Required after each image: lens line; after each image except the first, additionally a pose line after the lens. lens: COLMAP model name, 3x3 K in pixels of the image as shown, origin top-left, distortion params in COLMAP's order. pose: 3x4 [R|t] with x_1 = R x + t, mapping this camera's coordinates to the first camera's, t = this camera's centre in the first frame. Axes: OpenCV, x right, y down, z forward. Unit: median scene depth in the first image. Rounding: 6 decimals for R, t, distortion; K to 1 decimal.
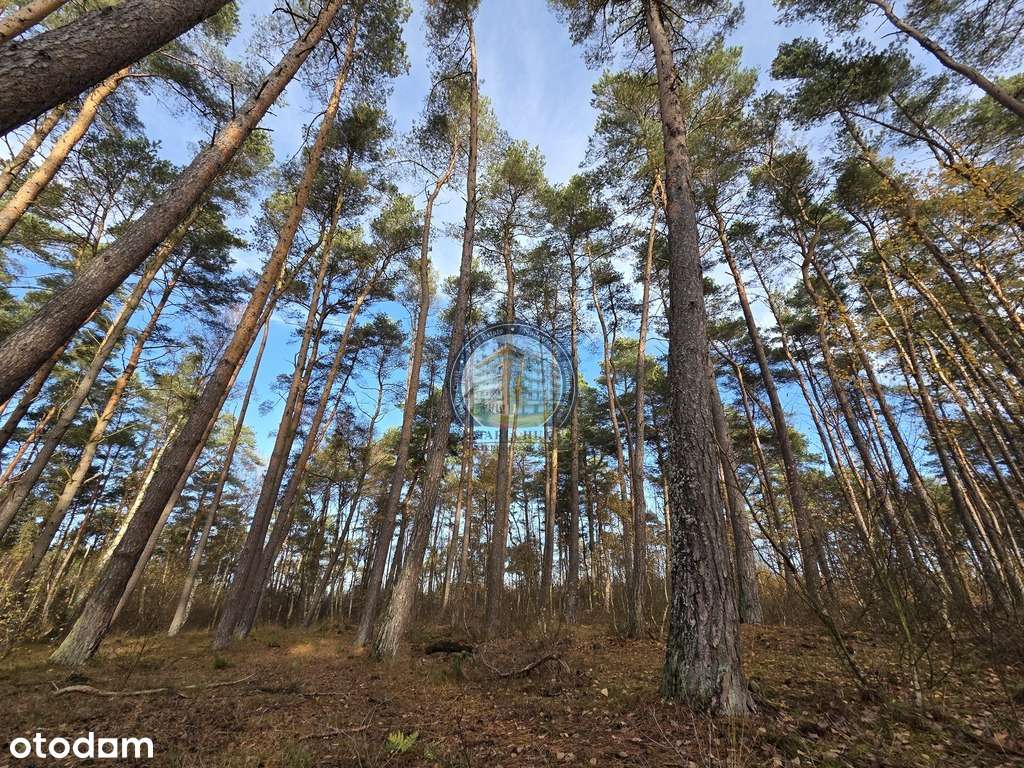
lens RADIAL K [[416.5, 0, 517.7], [0, 416.5, 385.4], [0, 0, 1]] dist [0.005524, -0.003255]
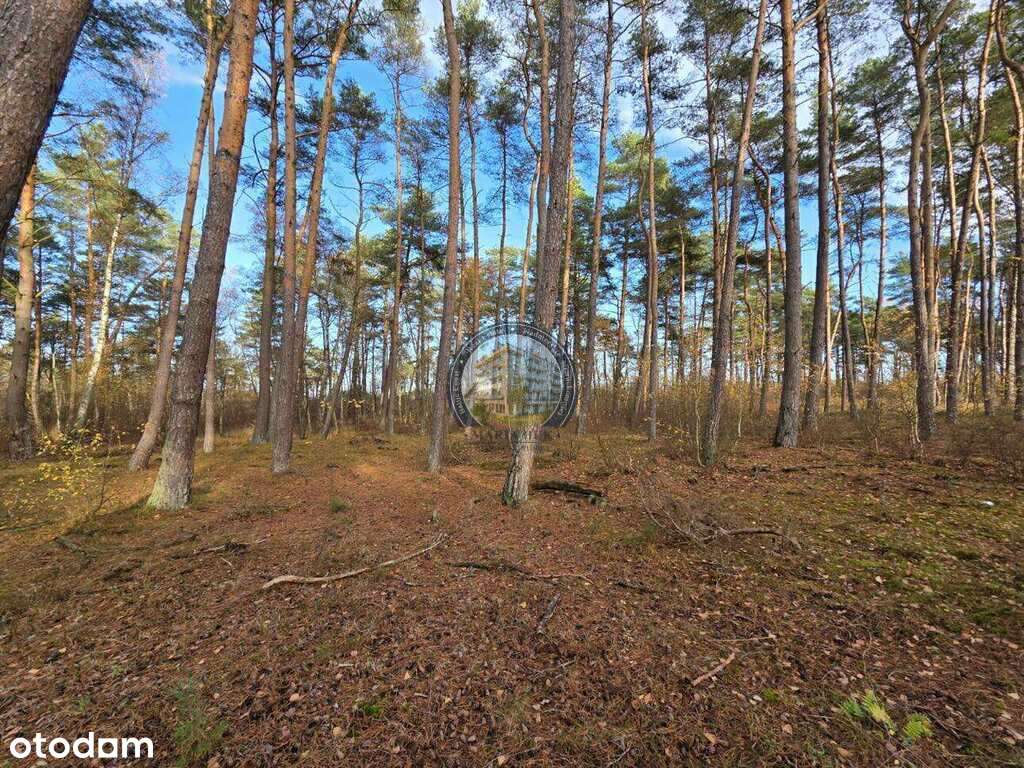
lens RADIAL K [[416.5, 0, 513.3], [0, 416.5, 382.5], [0, 0, 1]] dist [0.005524, -0.003255]
pose [[0.996065, 0.002128, 0.088595, -0.102651], [-0.039733, 0.904321, 0.425001, -0.008616], [-0.079214, -0.426849, 0.900847, 0.056365]]
